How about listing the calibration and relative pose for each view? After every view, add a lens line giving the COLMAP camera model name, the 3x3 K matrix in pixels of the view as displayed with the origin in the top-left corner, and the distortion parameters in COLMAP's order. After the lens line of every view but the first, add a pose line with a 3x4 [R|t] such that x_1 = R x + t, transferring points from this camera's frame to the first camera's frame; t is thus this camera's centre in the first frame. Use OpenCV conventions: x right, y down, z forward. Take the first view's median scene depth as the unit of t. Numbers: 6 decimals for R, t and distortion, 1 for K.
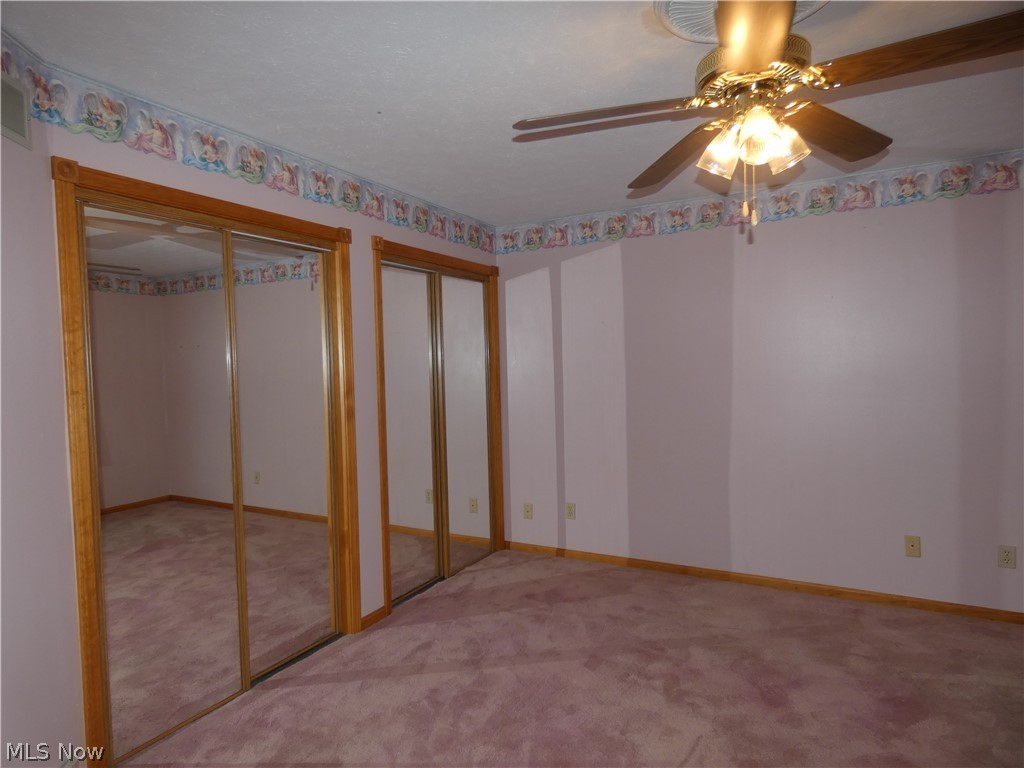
lens RADIAL K [[609.7, 0, 512.0], [0, 609.7, 384.0], [0, 0, 1]] dist [0.016064, 0.000961]
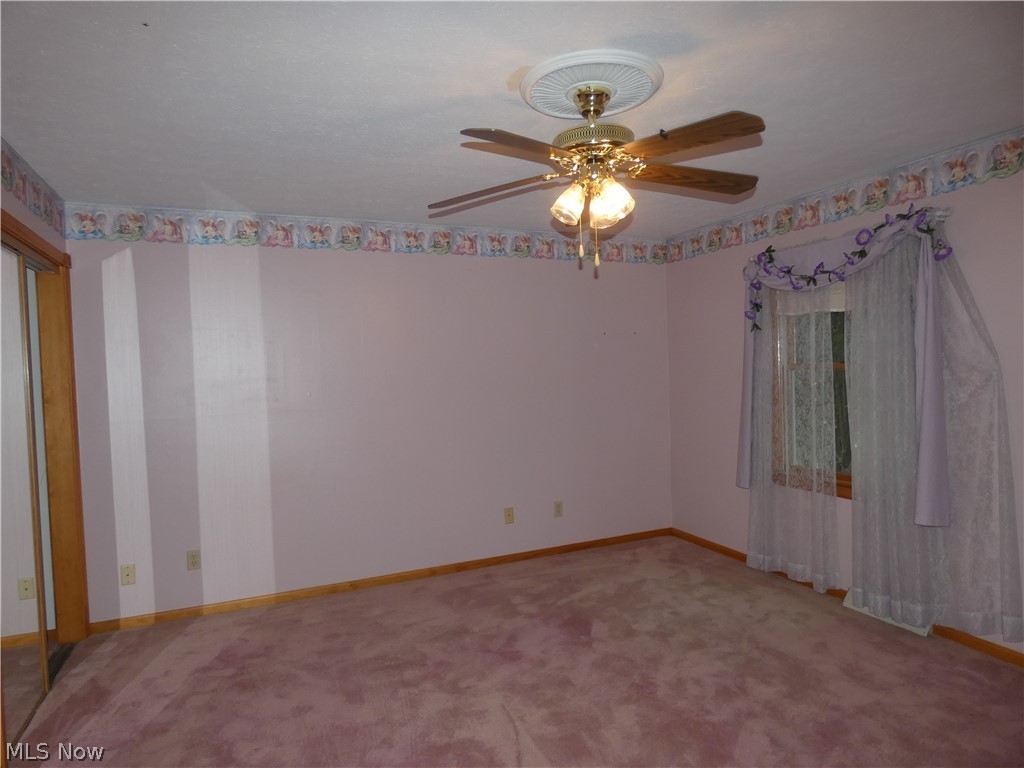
lens RADIAL K [[603.5, 0, 513.0], [0, 603.5, 381.5], [0, 0, 1]] dist [-0.008750, -0.001732]
pose [[0.620332, -0.014411, 0.784207, -0.390621], [0.049657, 0.998547, -0.020931, 0.004967], [-0.782766, 0.051925, 0.620147, 0.197721]]
